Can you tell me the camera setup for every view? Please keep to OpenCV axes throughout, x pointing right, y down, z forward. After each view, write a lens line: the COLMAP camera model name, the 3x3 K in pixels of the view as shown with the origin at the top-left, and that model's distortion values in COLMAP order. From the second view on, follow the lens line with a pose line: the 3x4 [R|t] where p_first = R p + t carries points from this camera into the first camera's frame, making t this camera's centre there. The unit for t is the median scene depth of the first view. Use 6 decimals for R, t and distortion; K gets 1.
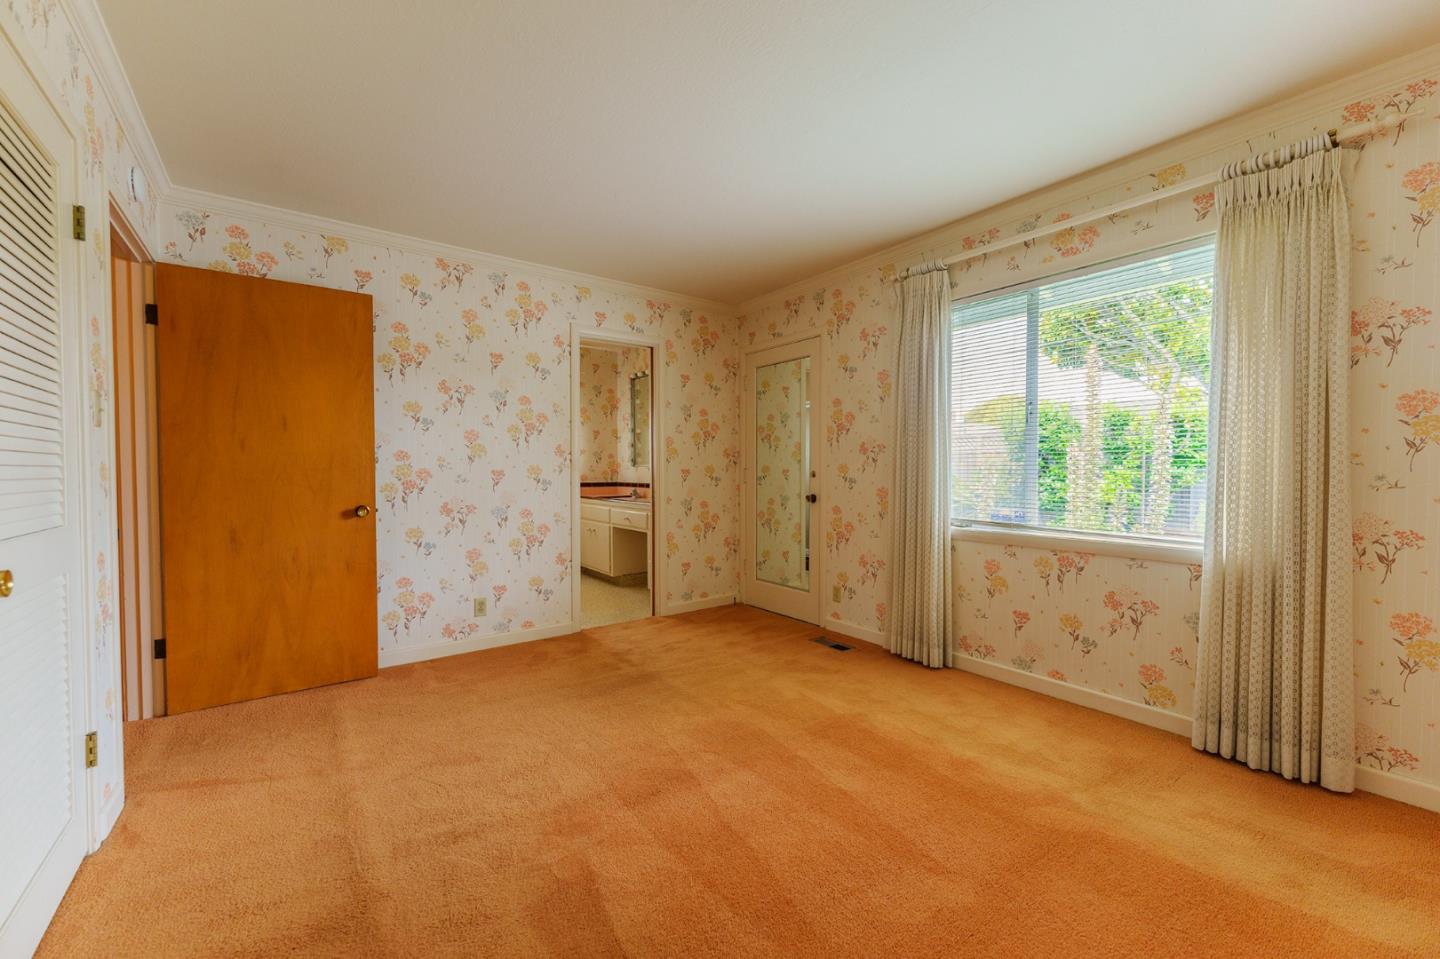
lens RADIAL K [[570.5, 0, 718.2], [0, 570.5, 482.3], [0, 0, 1]] dist [0.000432, 0.000027]
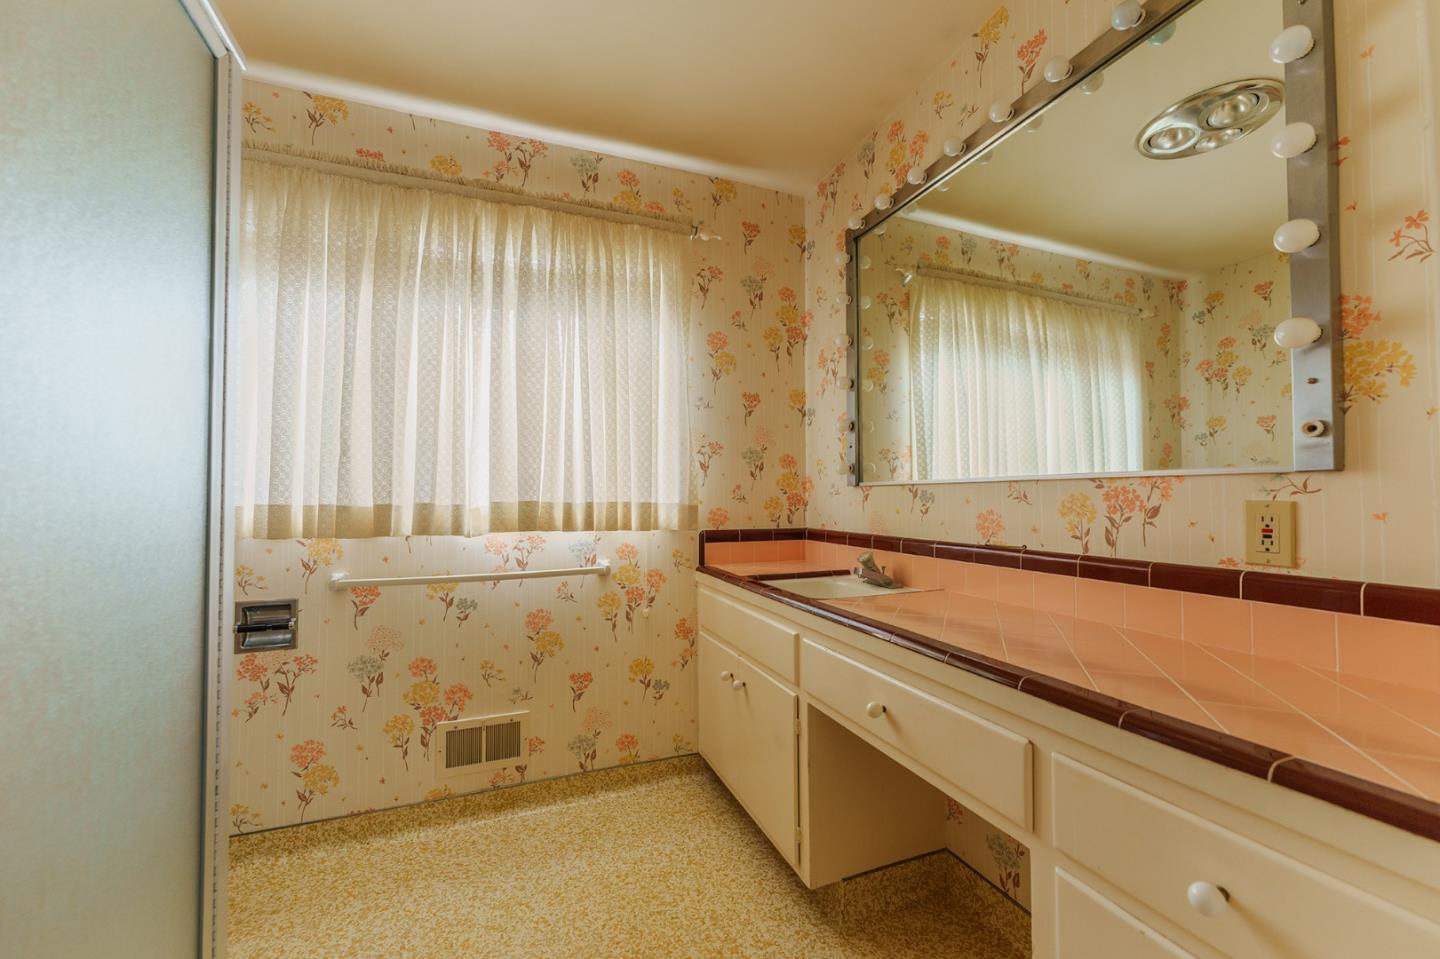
lens RADIAL K [[570.5, 0, 718.2], [0, 570.5, 482.3], [0, 0, 1]] dist [0.000432, 0.000027]
pose [[0.965080, -0.006233, -0.261881, -0.135757], [-0.006980, 0.998750, -0.049496, -0.012238], [0.261862, 0.049596, 0.963830, 0.630974]]
